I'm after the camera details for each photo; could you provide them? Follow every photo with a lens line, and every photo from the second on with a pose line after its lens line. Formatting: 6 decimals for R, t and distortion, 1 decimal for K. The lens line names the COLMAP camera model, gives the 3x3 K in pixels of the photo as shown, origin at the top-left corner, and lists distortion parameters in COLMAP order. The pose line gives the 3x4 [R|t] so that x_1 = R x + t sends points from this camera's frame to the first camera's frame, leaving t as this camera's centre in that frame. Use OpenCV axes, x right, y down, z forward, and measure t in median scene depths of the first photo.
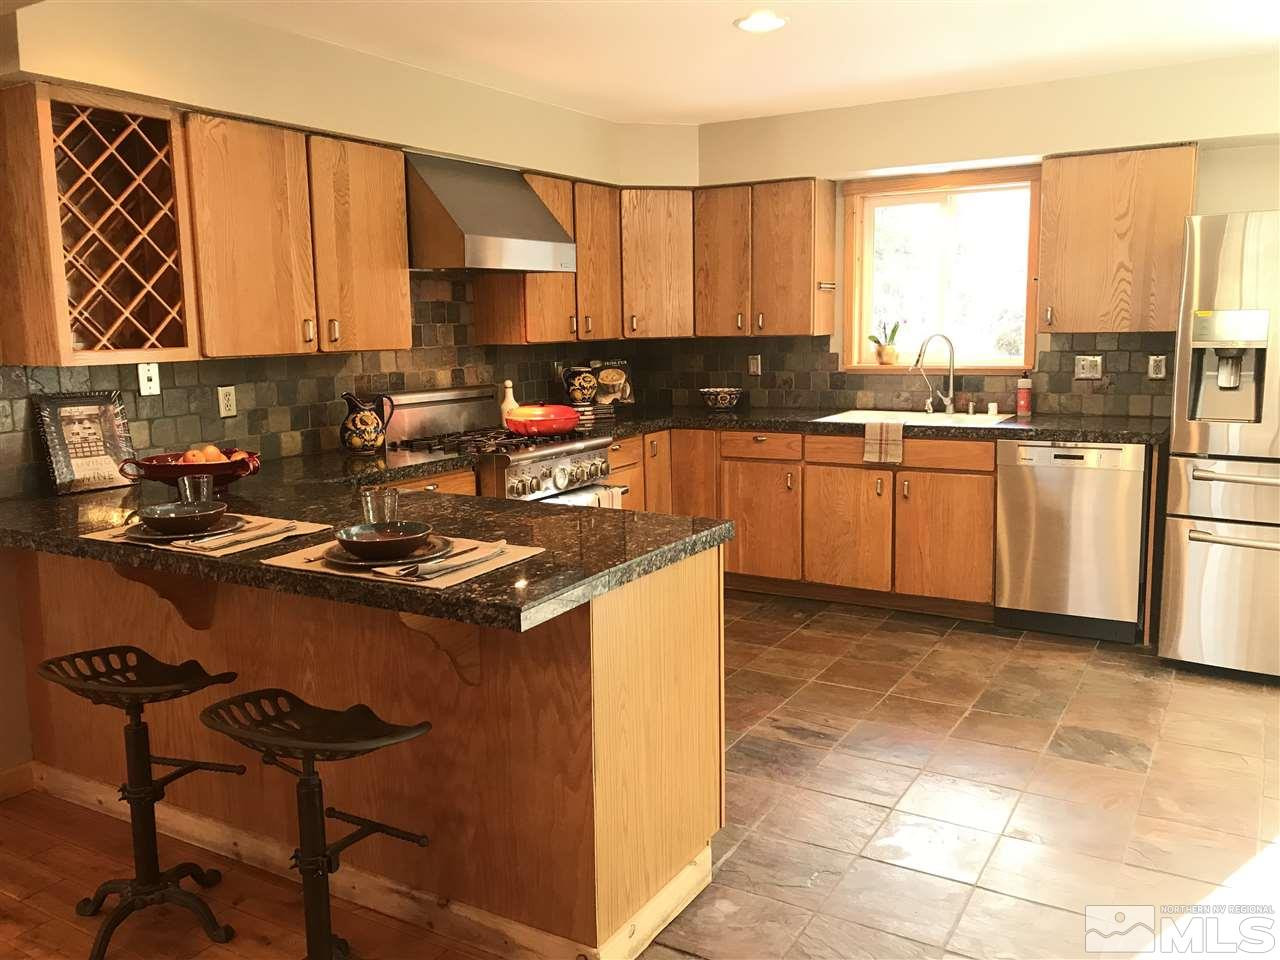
lens RADIAL K [[1038.6, 0, 643.9], [0, 1038.6, 461.8], [0, 0, 1]] dist [0.048332, -0.061737]
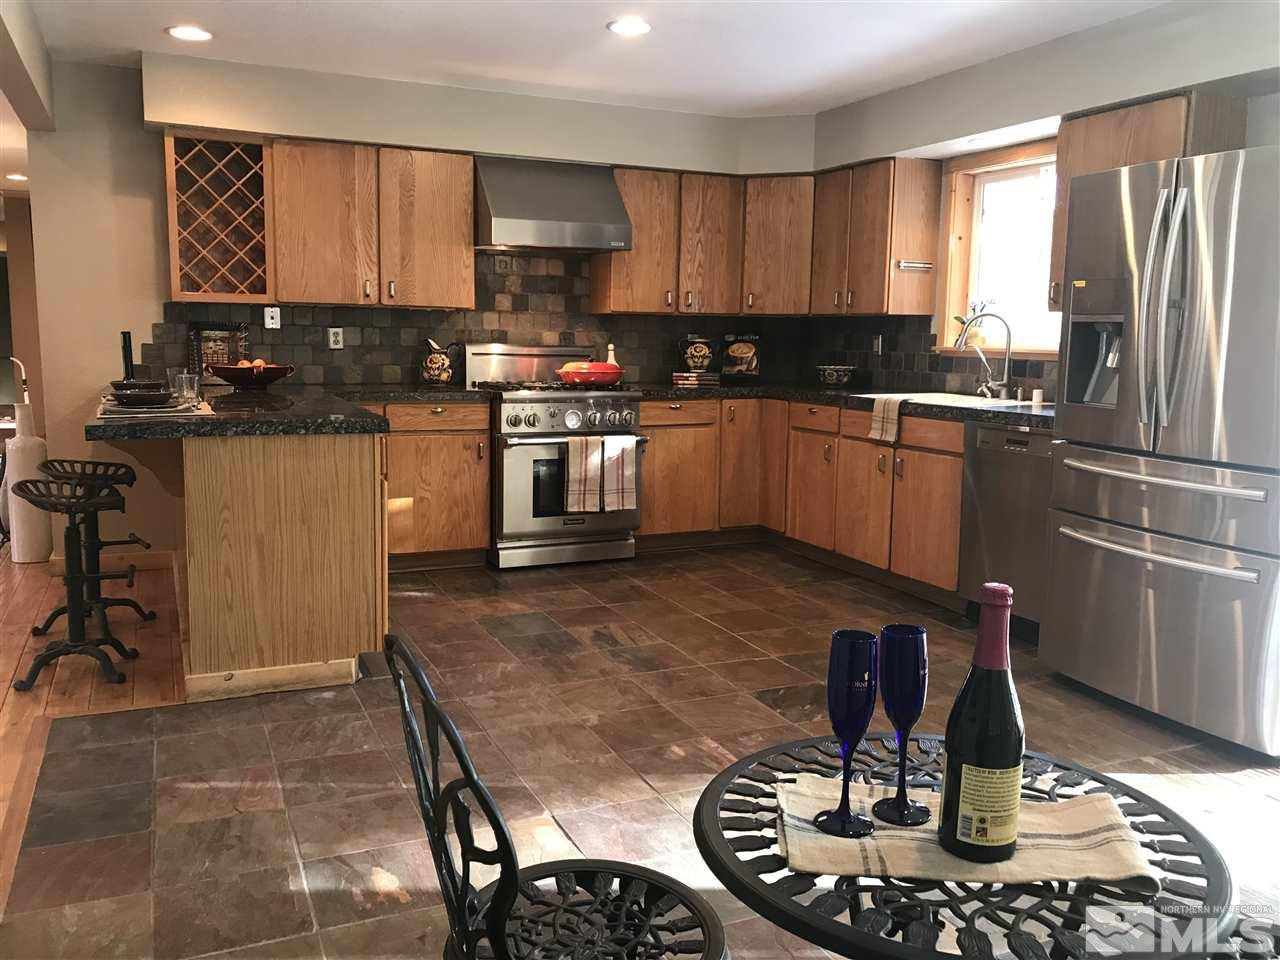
lens RADIAL K [[1038.6, 0, 643.9], [0, 1038.6, 461.8], [0, 0, 1]] dist [0.048332, -0.061737]
pose [[0.819409, 0.102858, -0.563905, 0.577842], [-0.108497, 0.993816, 0.023619, 0.023008], [0.562847, 0.041828, 0.825502, 0.048363]]
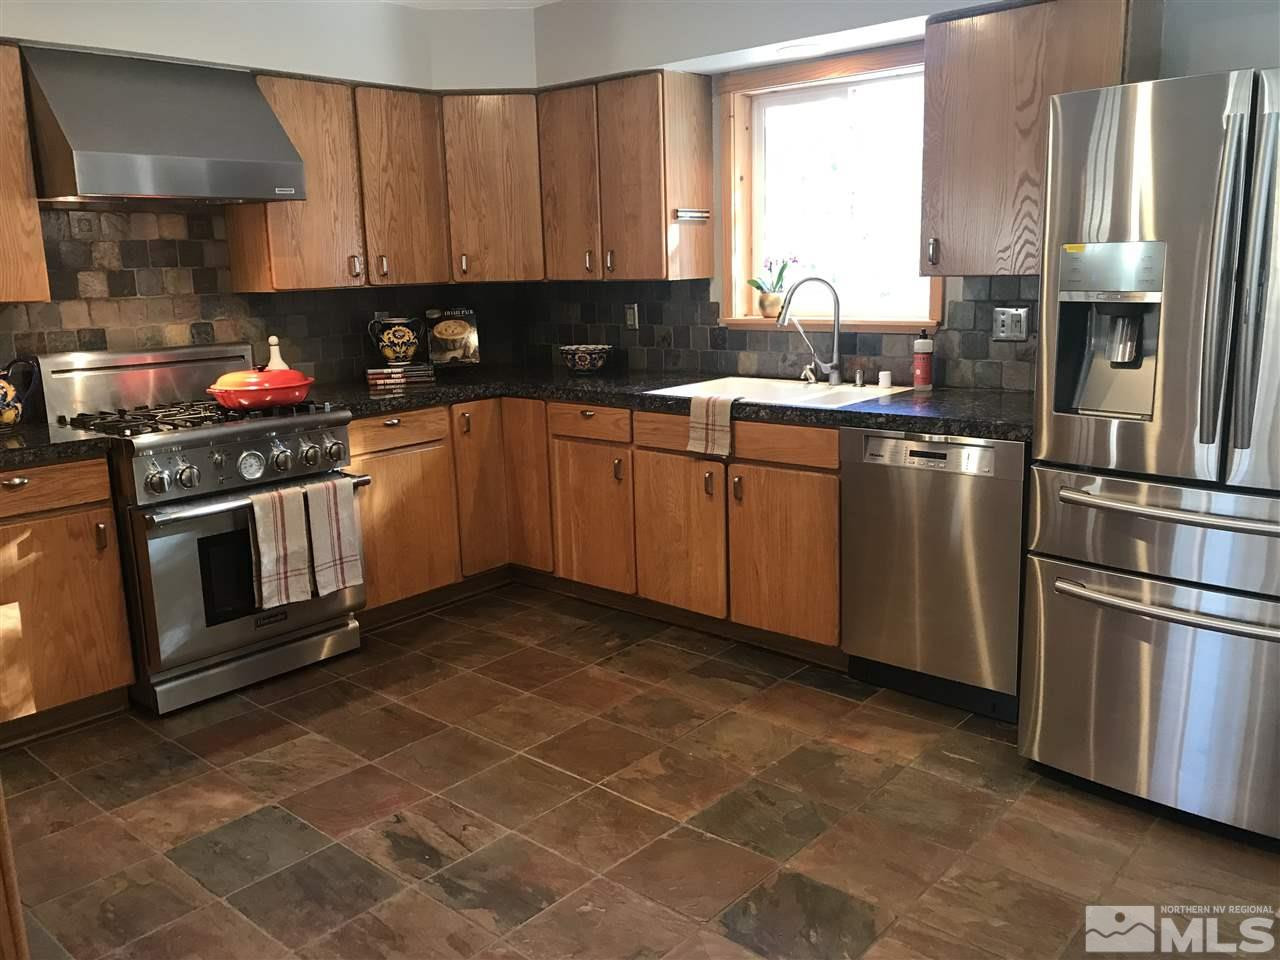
lens RADIAL K [[1043.6, 0, 651.6], [0, 1043.6, 459.1], [0, 0, 1]] dist [0.034638, -0.061817]
pose [[0.982600, 0.027764, -0.183649, 0.311639], [-0.017203, 0.998118, 0.058852, -0.035380], [0.184938, -0.054669, 0.981229, 0.242966]]
